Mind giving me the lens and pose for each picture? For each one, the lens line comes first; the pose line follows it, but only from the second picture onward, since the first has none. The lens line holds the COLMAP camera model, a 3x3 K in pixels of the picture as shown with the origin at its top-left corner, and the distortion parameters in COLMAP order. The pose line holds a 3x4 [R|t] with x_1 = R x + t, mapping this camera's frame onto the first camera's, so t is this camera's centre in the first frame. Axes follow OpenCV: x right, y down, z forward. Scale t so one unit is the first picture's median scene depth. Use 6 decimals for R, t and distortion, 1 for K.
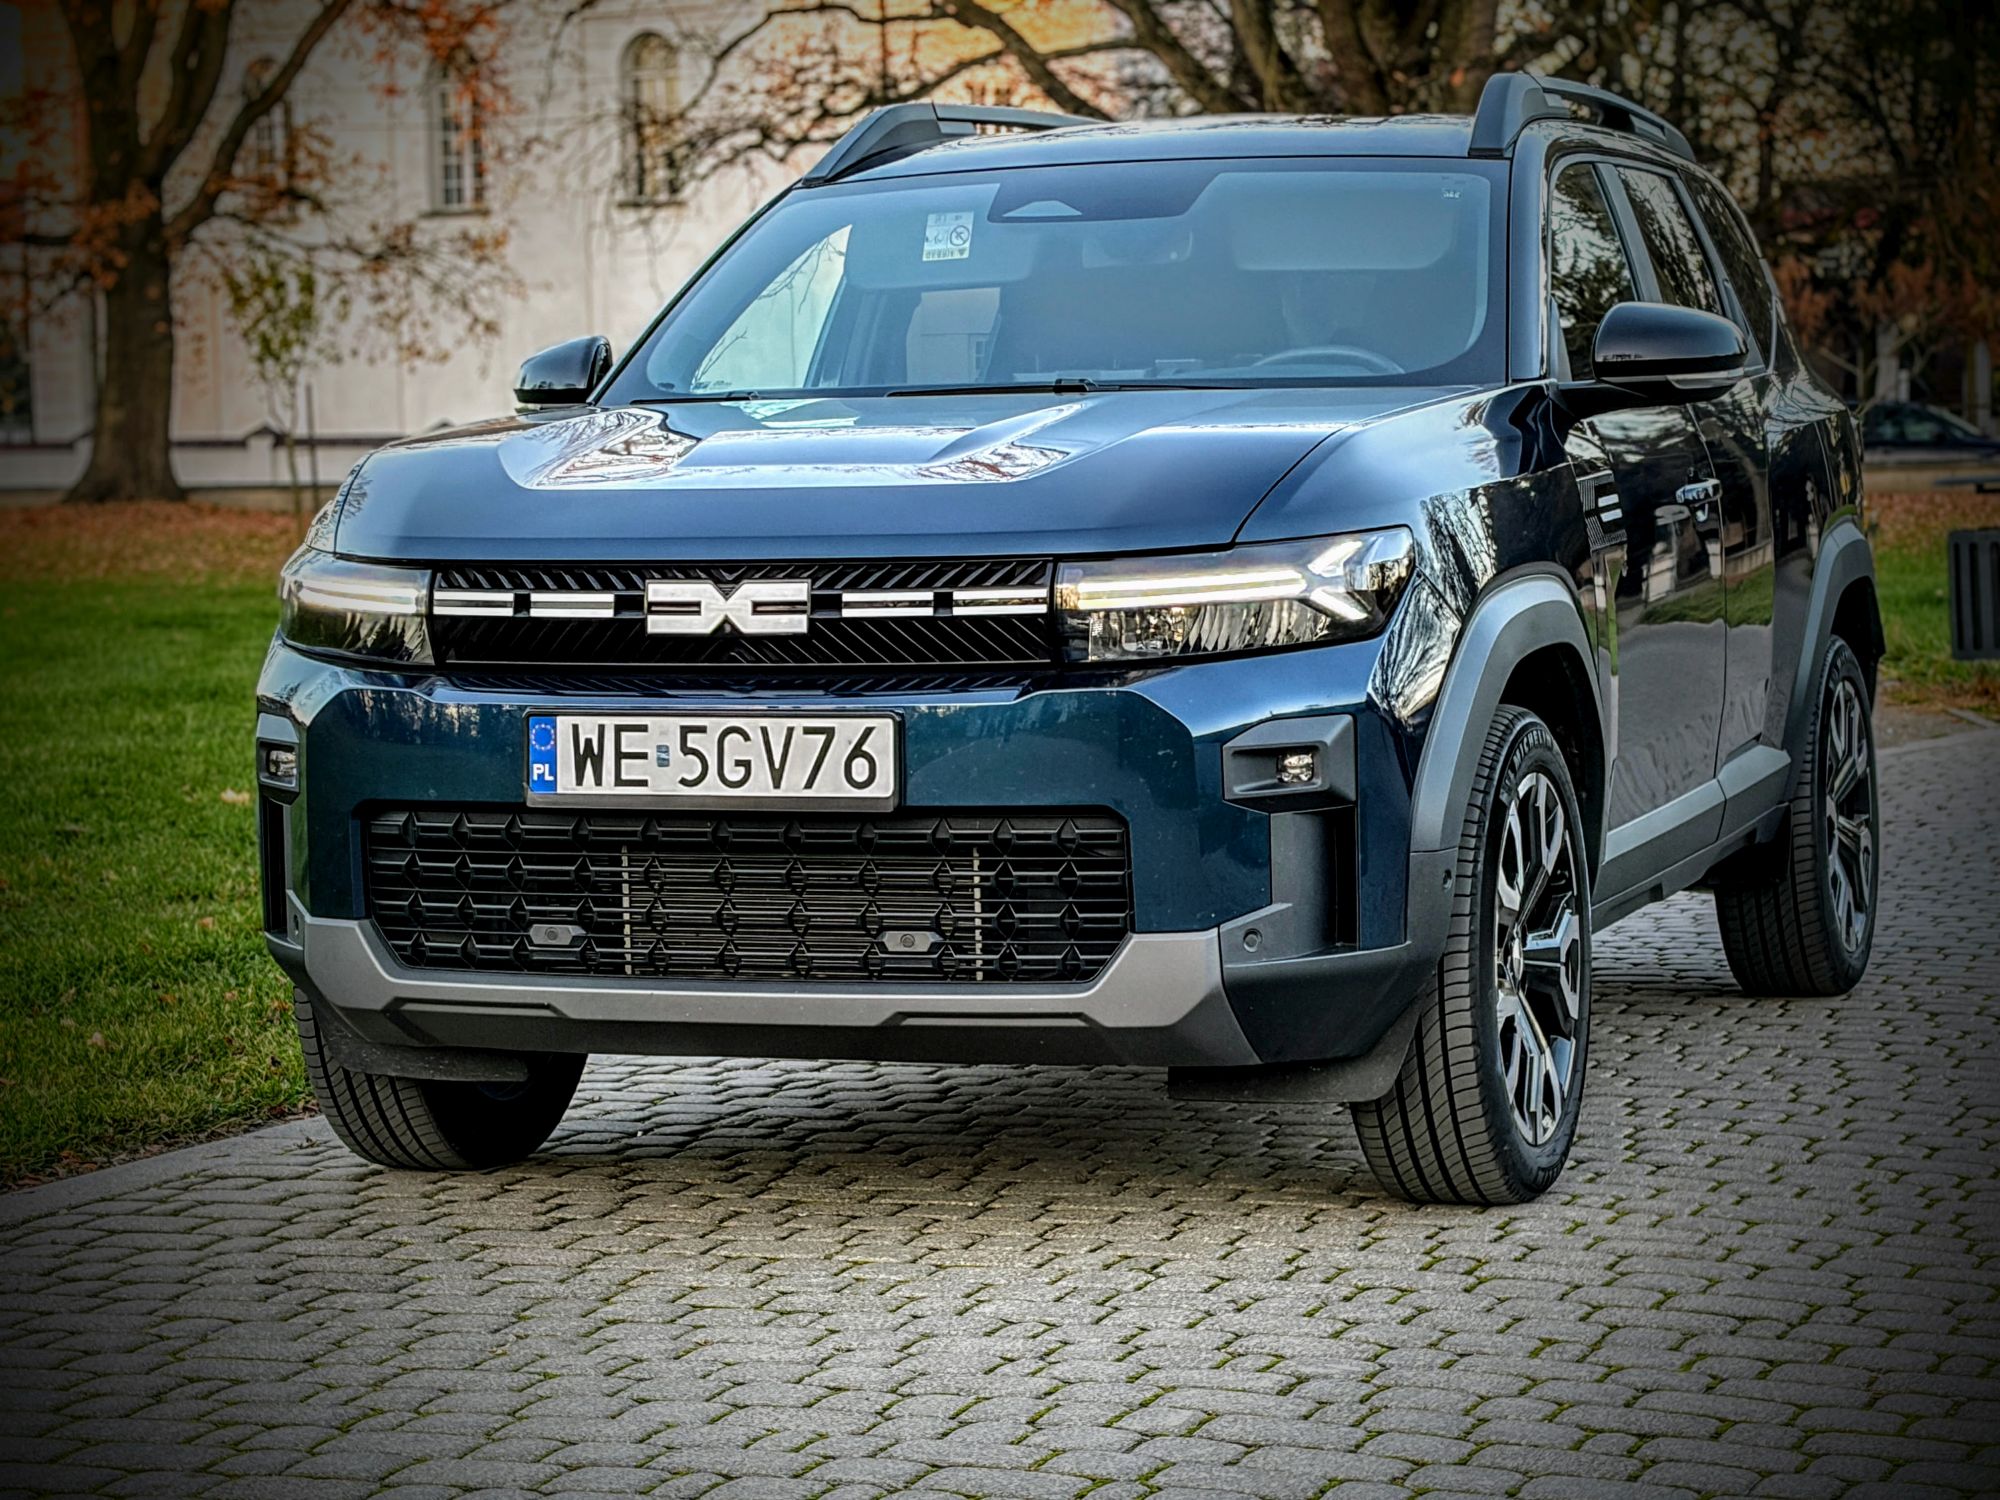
lens RADIAL K [[4853.5, 0, 1007.6], [0, 4853.5, 837.8], [0, 0, 1]] dist [0.170138, 1.042972]
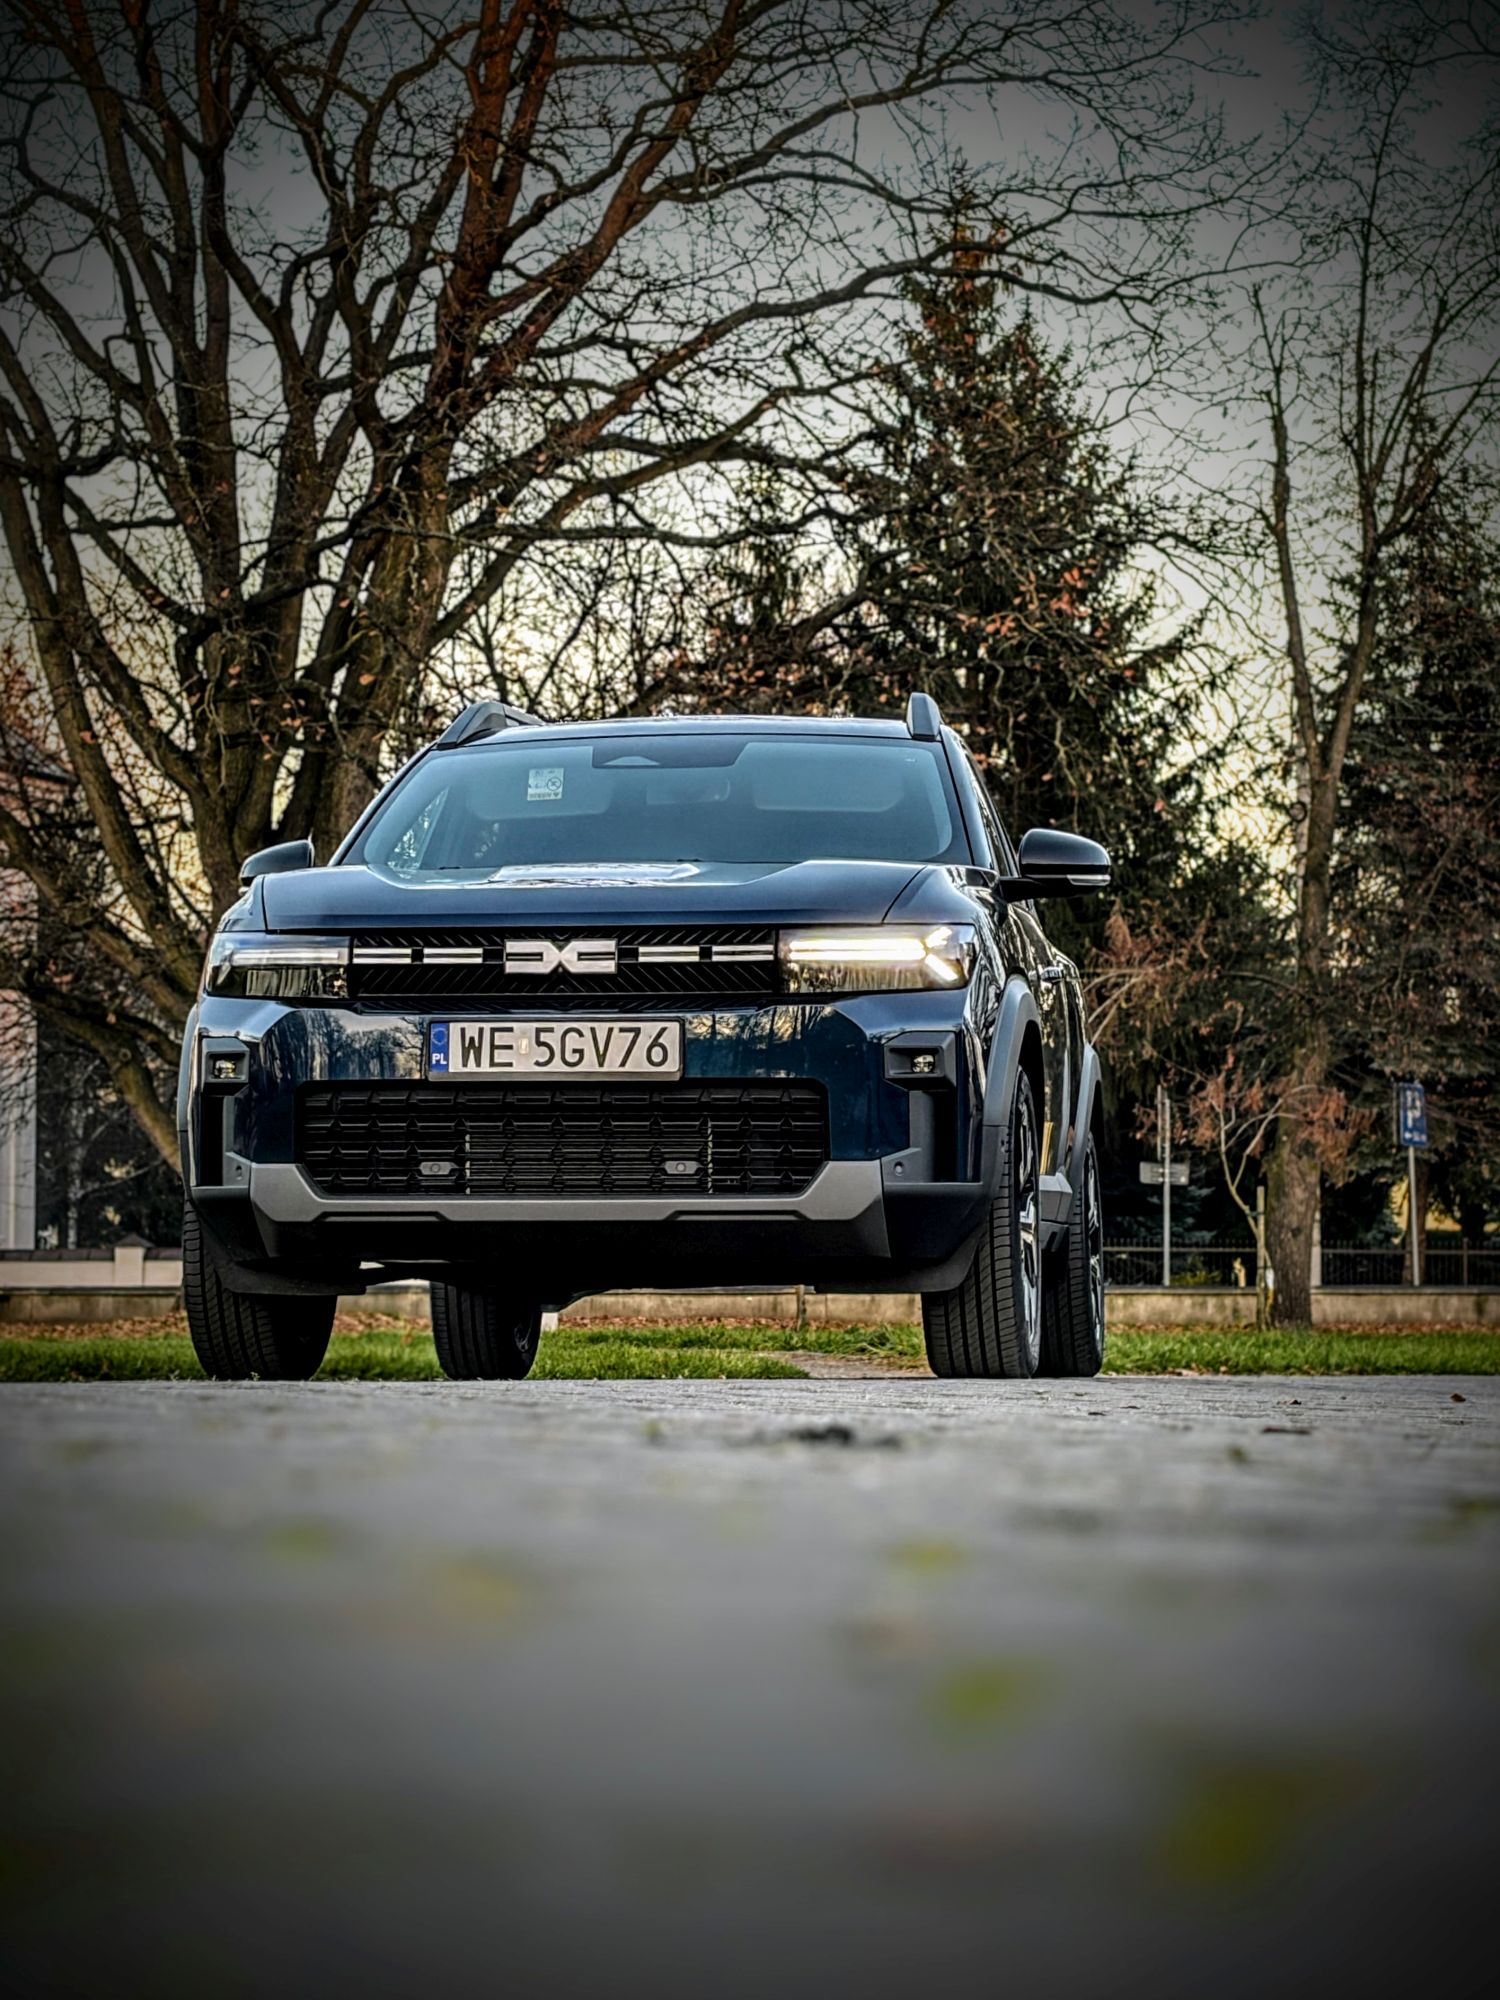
lens RADIAL K [[5095.9, 0, 750.0], [0, 5095.9, 1000.0], [0, 0, 1]] dist [0.309615, -0.081808]
pose [[0.978895, 0.031622, 0.201903, -0.329059], [-0.001650, 0.989147, -0.146919, 0.207473], [-0.204357, 0.143485, 0.968323, -0.598323]]
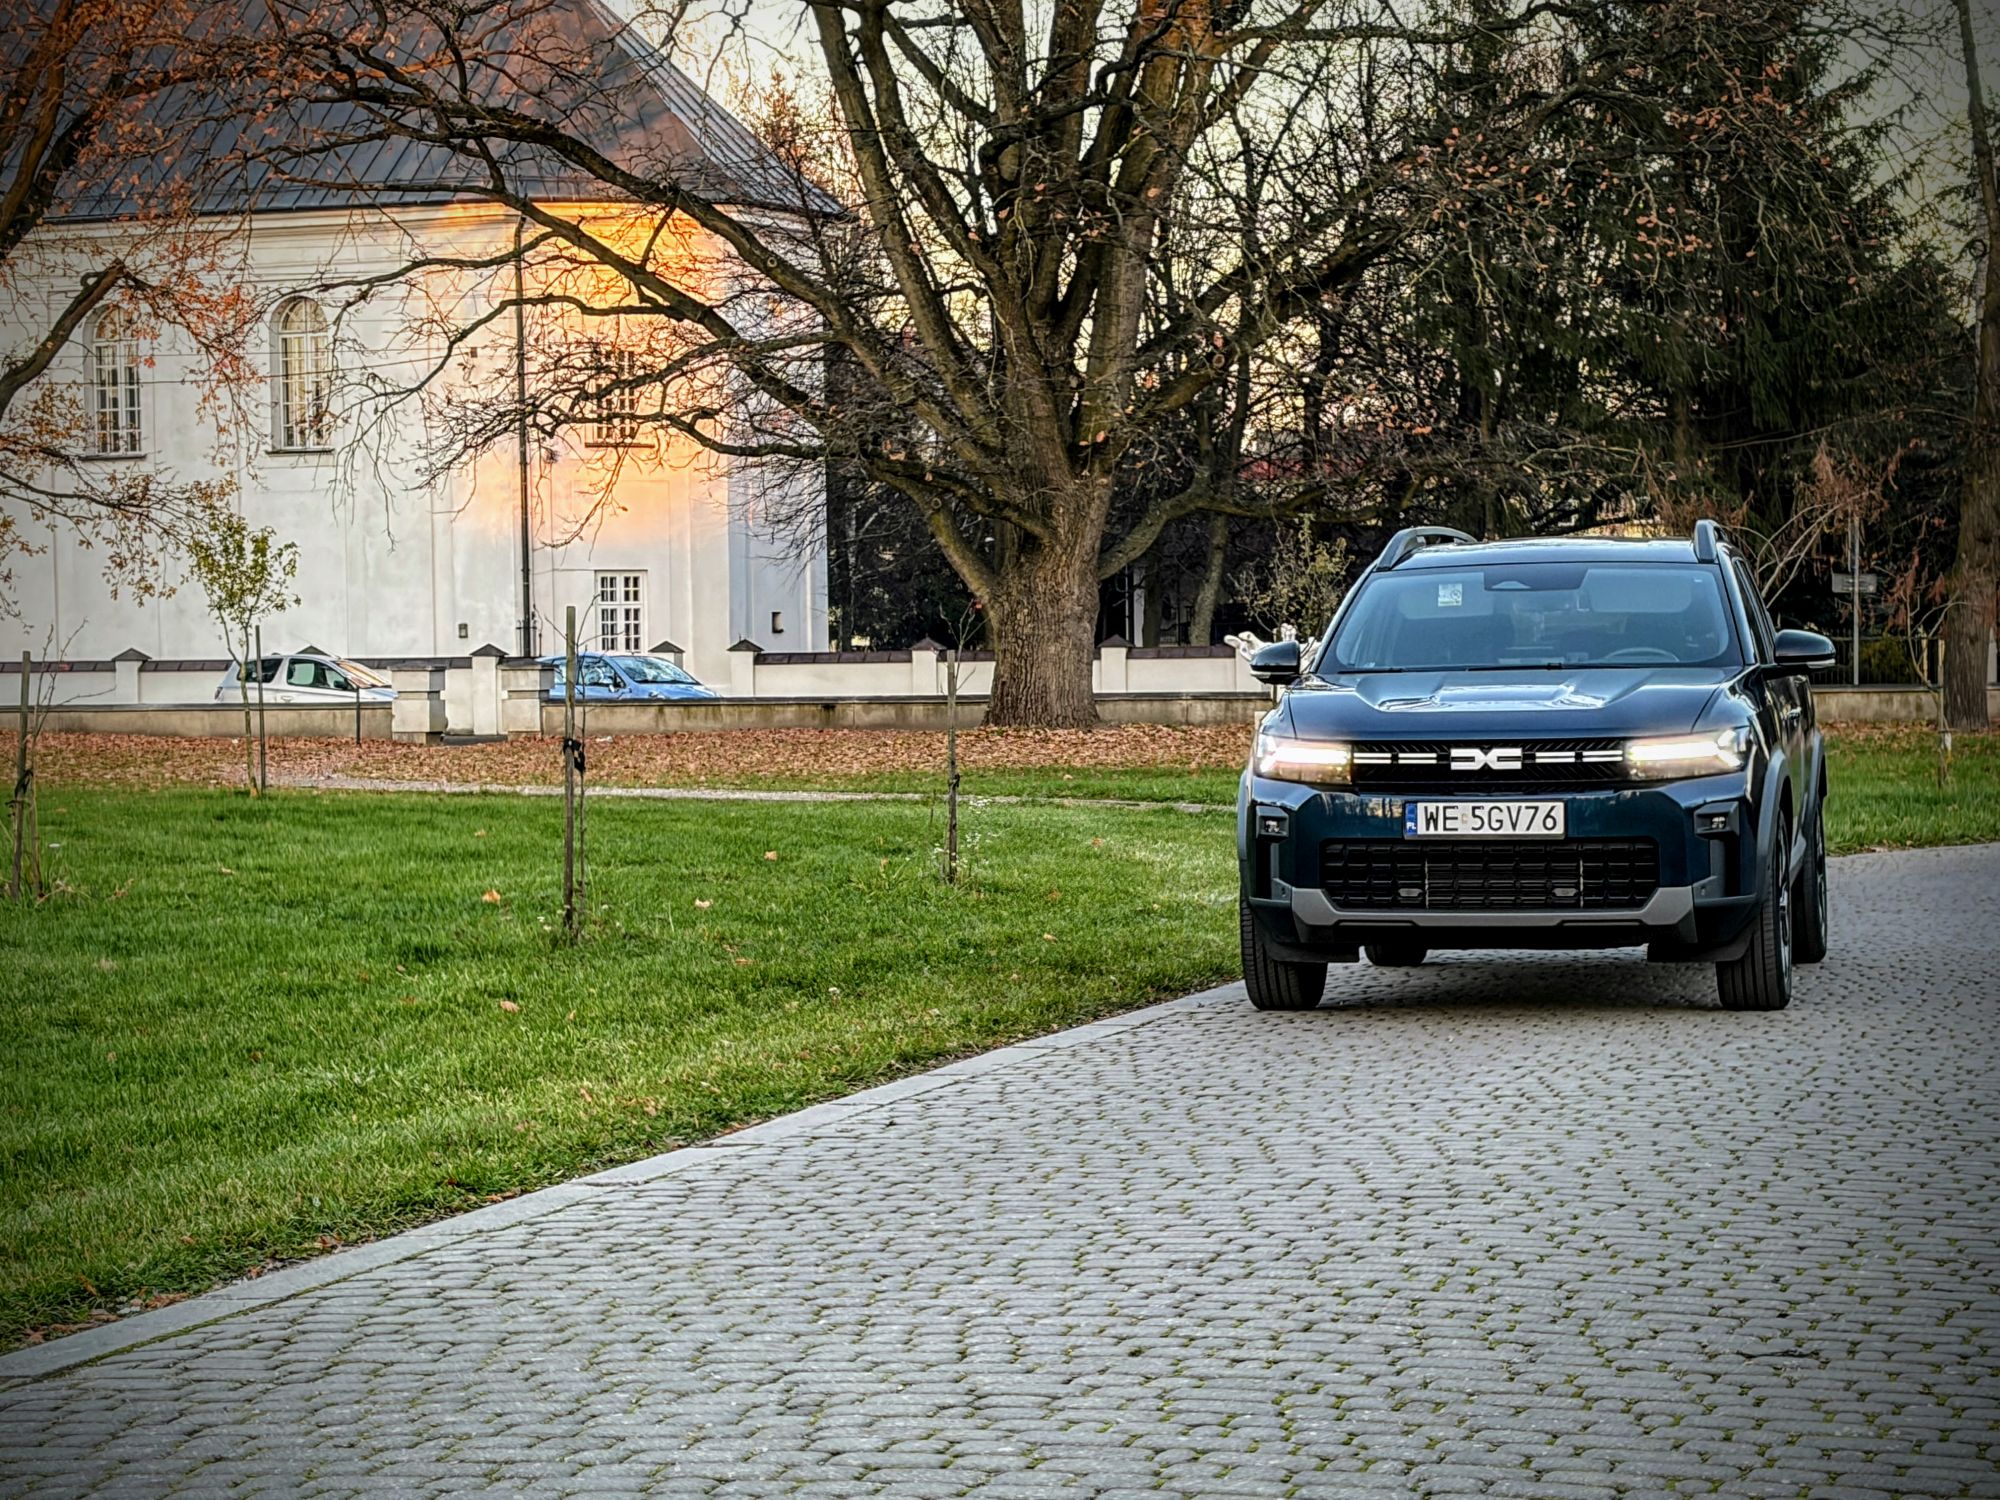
lens RADIAL K [[4853.5, 0, 1007.6], [0, 4853.5, 837.8], [0, 0, 1]] dist [0.170138, 1.042972]
pose [[0.993344, -0.000608, 0.115181, -0.587620], [0.005888, 0.998947, -0.045509, 0.104570], [-0.115032, 0.045884, 0.992301, -1.437157]]
